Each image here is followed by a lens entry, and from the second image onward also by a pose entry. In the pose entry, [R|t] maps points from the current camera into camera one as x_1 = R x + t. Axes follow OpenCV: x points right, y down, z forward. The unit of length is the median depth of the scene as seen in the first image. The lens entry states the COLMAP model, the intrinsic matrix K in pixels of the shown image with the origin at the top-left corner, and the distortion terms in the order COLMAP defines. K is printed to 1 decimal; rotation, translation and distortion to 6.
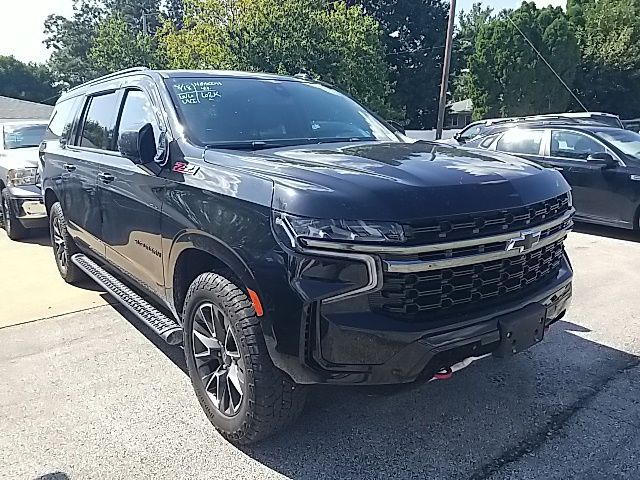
lens RADIAL K [[534.0, 0, 380.2], [0, 534.0, 148.8], [0, 0, 1]] dist [0.001674, -0.017114]
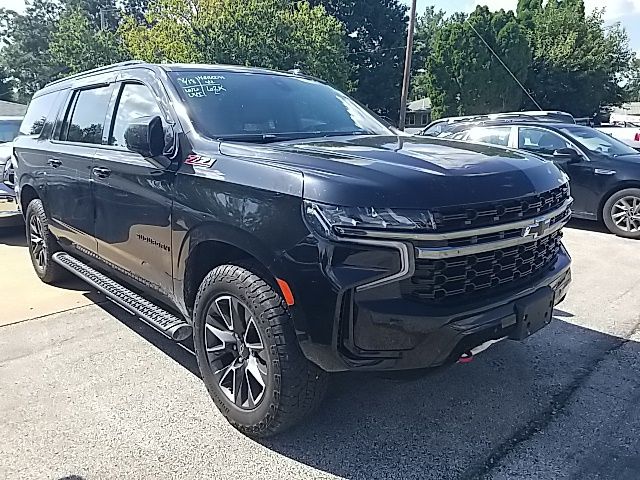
lens RADIAL K [[526.4, 0, 371.9], [0, 526.4, 134.2], [0, 0, 1]] dist [-0.006503, -0.006477]
pose [[0.996100, -0.000195, 0.088229, -0.119643], [0.002491, 0.999661, -0.025916, 0.011679], [-0.088194, 0.026034, 0.995763, -0.008894]]
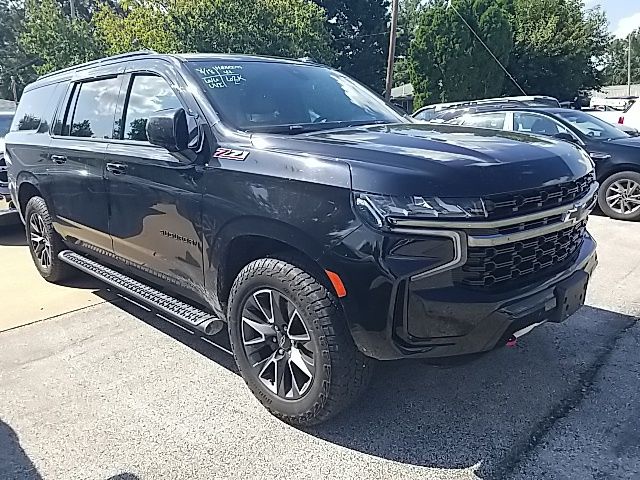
lens RADIAL K [[530.3, 0, 364.1], [0, 530.3, 154.2], [0, 0, 1]] dist [-0.000905, -0.010352]
pose [[0.990809, -0.027143, 0.132517, -0.231856], [0.022702, 0.999133, 0.034912, 0.008085], [-0.133349, -0.031582, 0.990566, 0.010281]]
